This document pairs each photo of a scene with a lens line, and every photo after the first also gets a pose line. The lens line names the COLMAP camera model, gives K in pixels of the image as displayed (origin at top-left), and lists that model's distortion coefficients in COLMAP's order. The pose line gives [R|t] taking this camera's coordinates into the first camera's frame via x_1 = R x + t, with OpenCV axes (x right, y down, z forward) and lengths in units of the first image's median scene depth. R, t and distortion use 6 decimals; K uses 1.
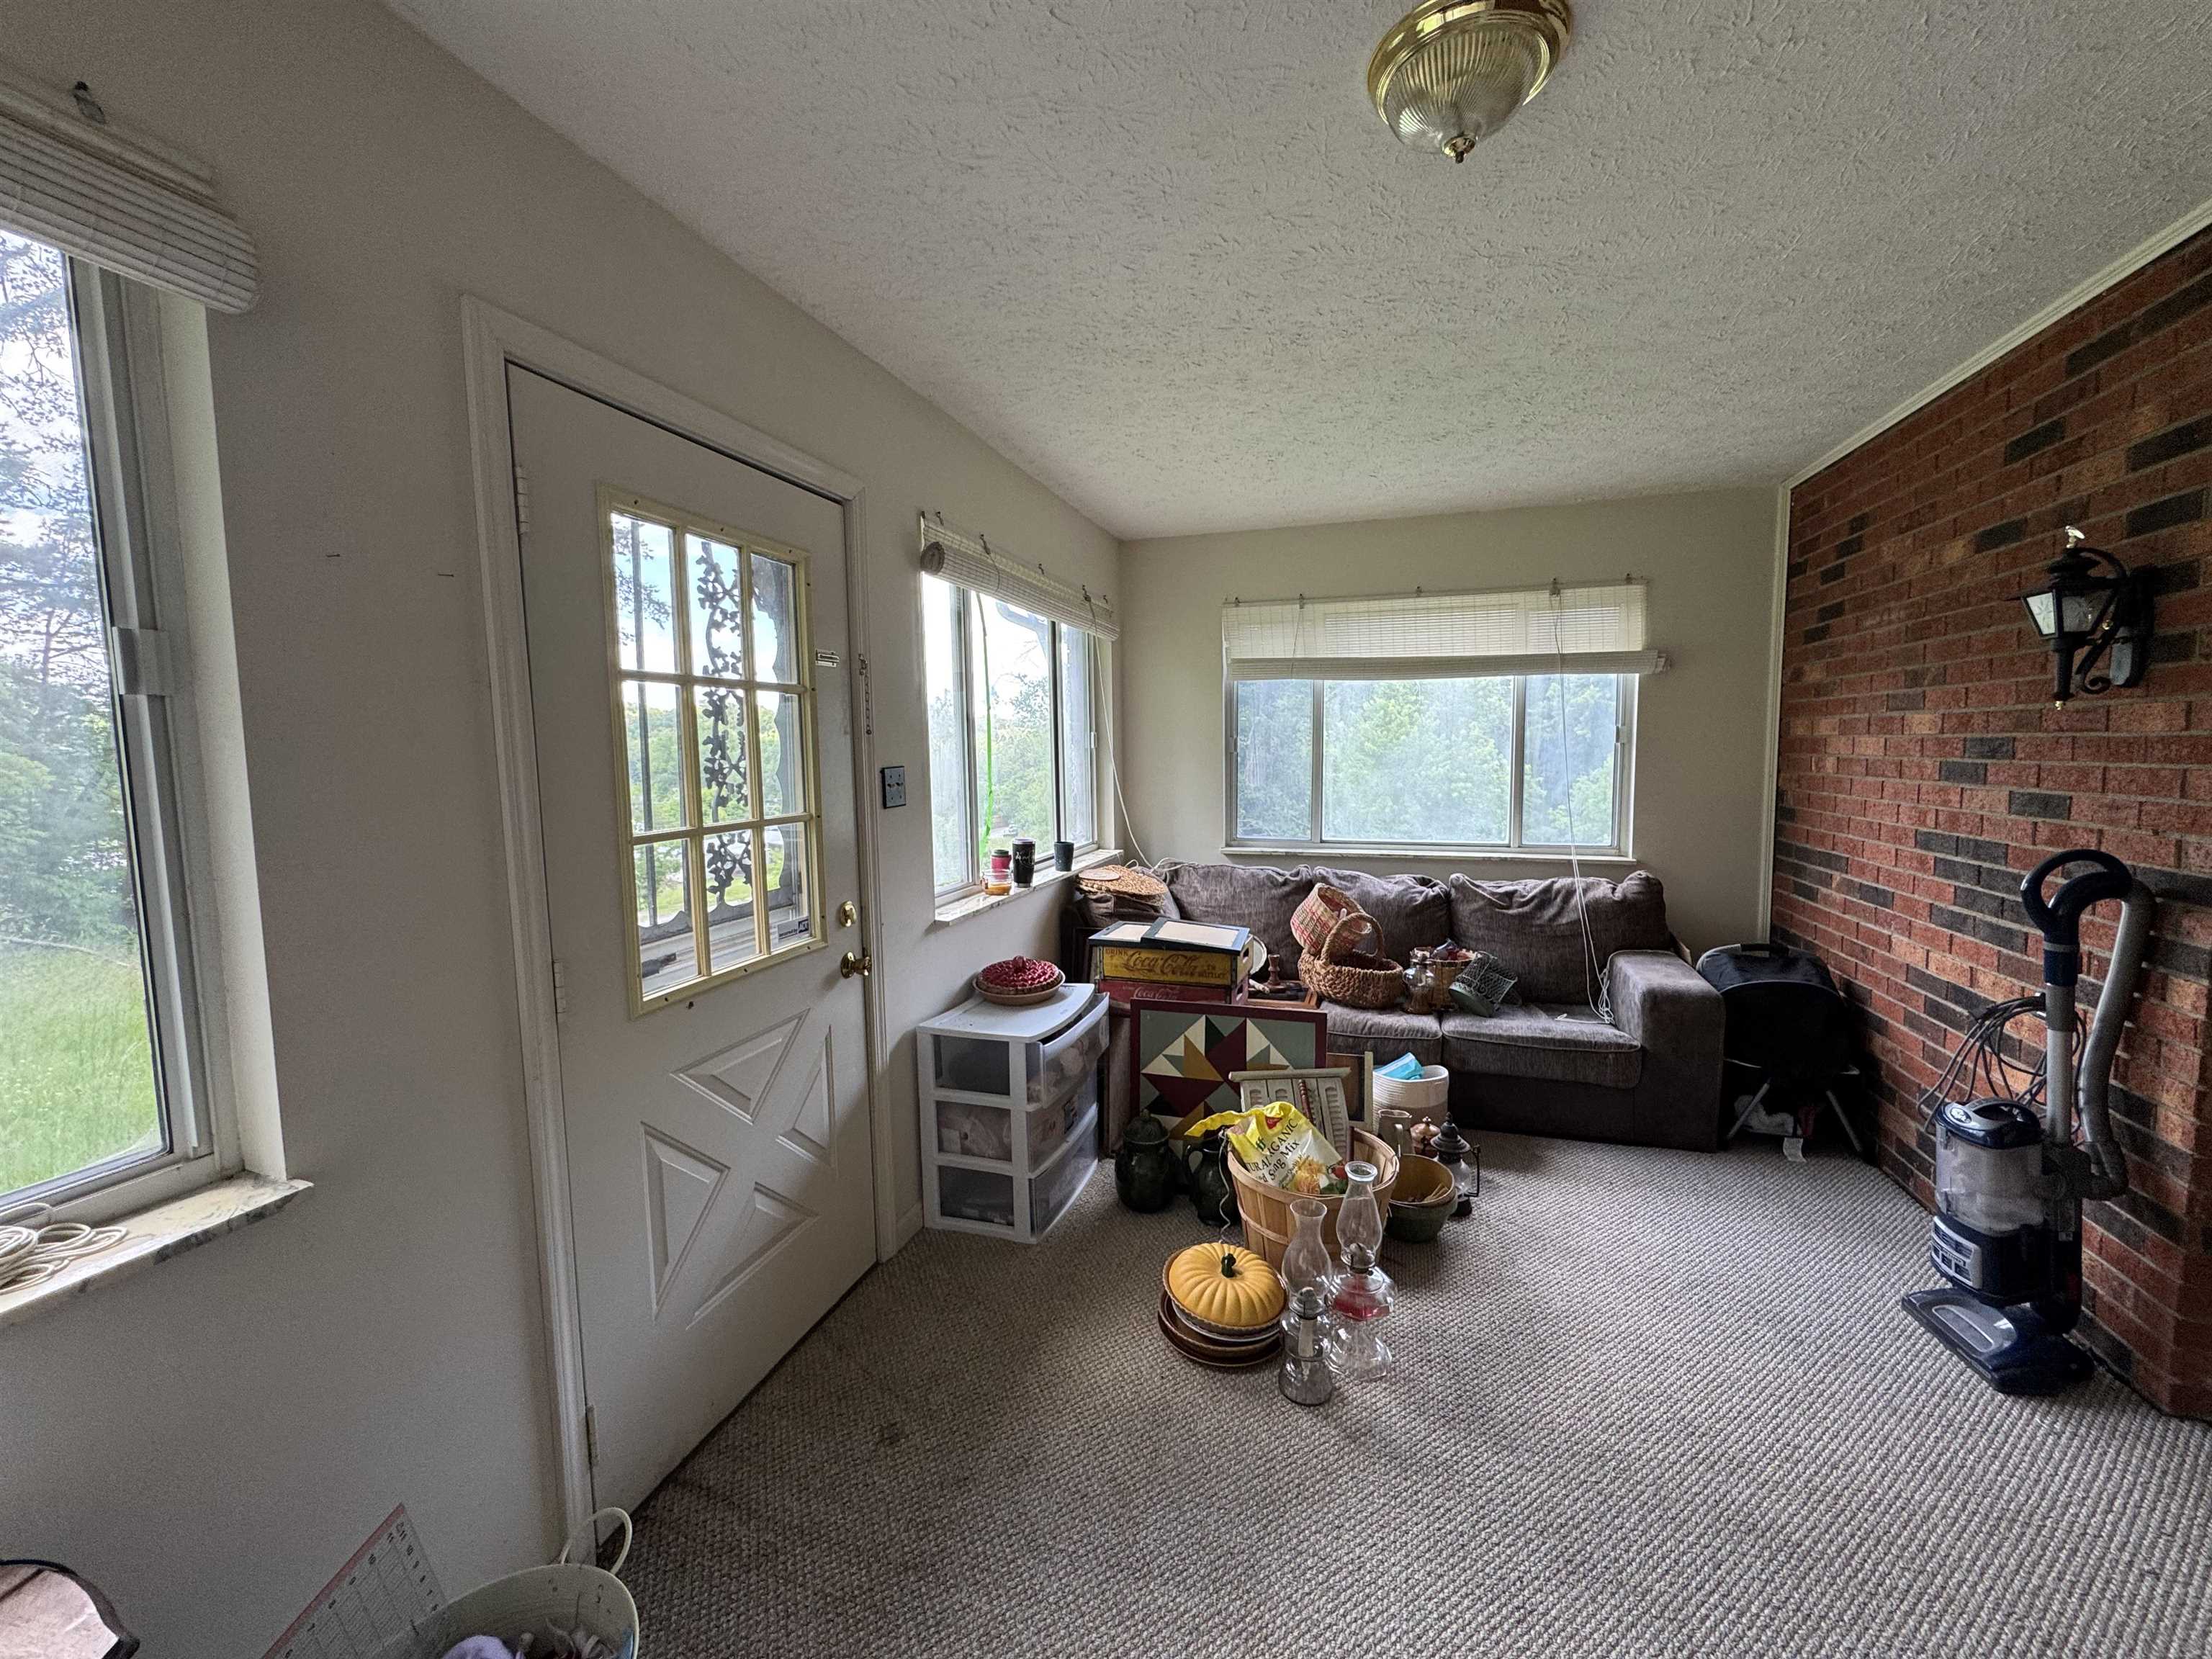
lens RADIAL K [[884.9, 0, 1106.1], [0, 884.9, 823.4], [0, 0, 1]] dist [-0.001562, 0.000328]
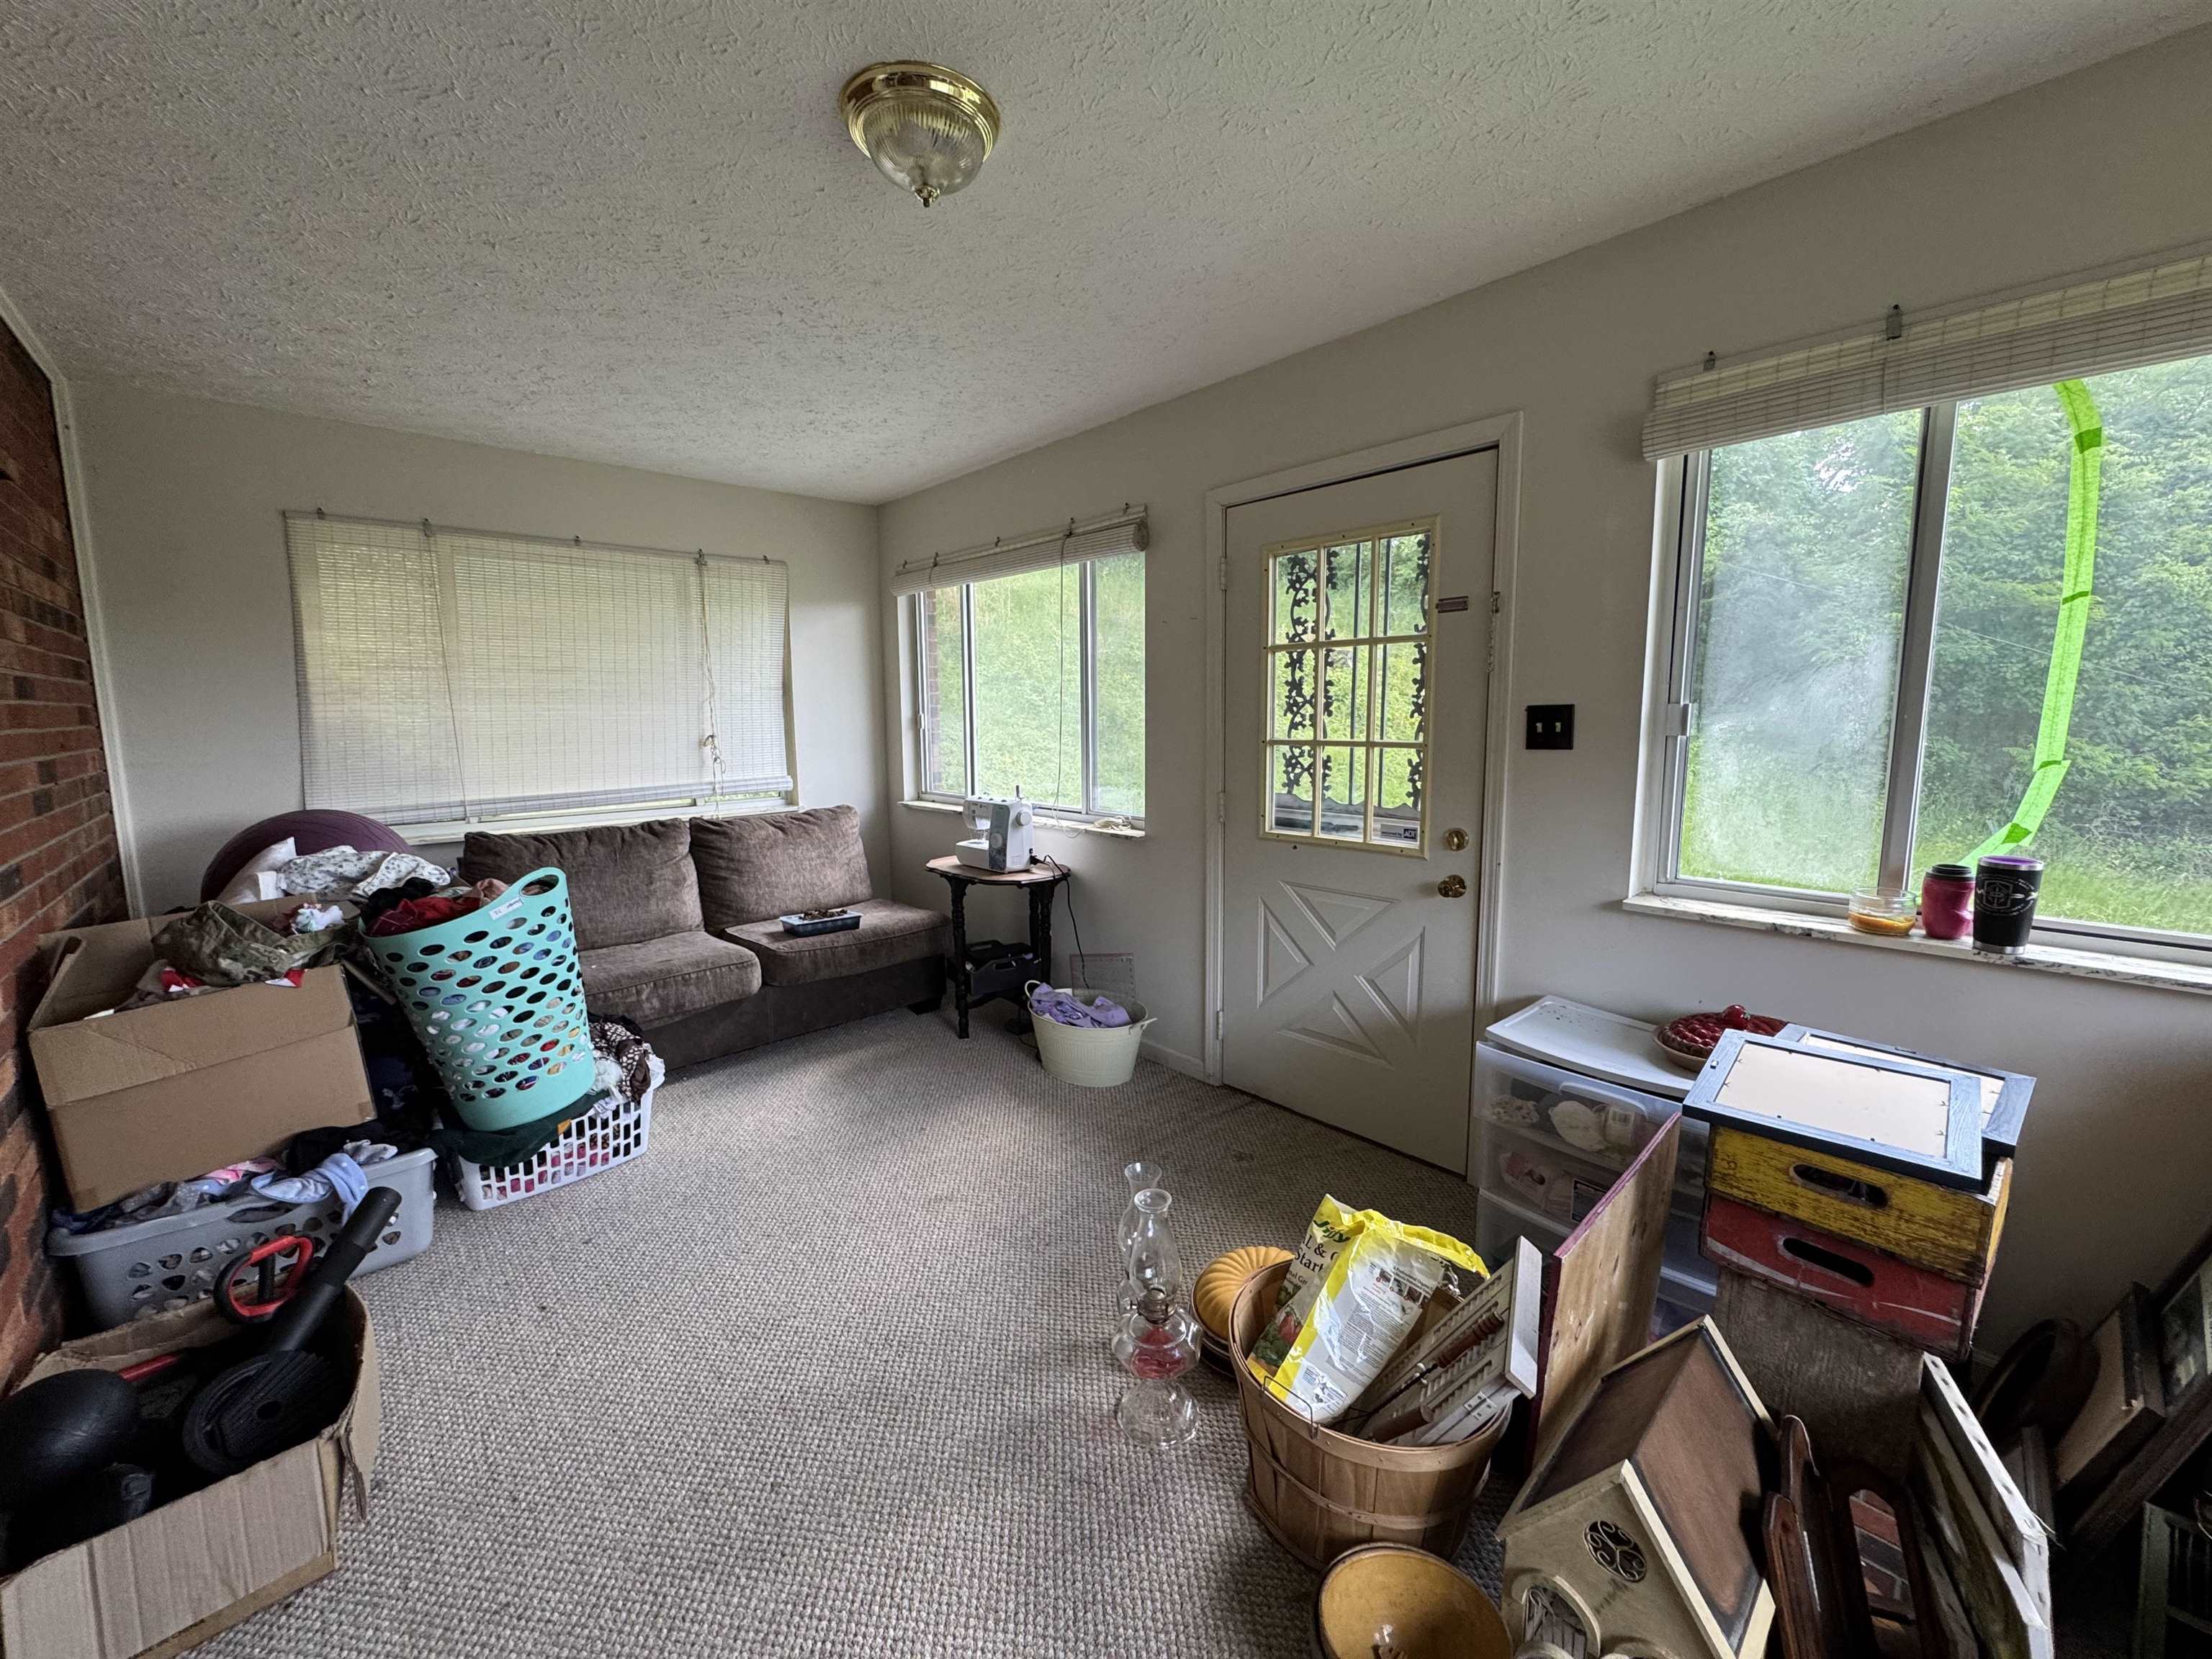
lens RADIAL K [[884.9, 0, 1106.1], [0, 884.9, 823.4], [0, 0, 1]] dist [-0.001562, 0.000328]
pose [[-0.505043, 0.130247, -0.853210, 0.939337], [-0.056065, 0.981510, 0.183018, -0.101872], [0.861271, 0.140267, -0.488402, 1.275238]]
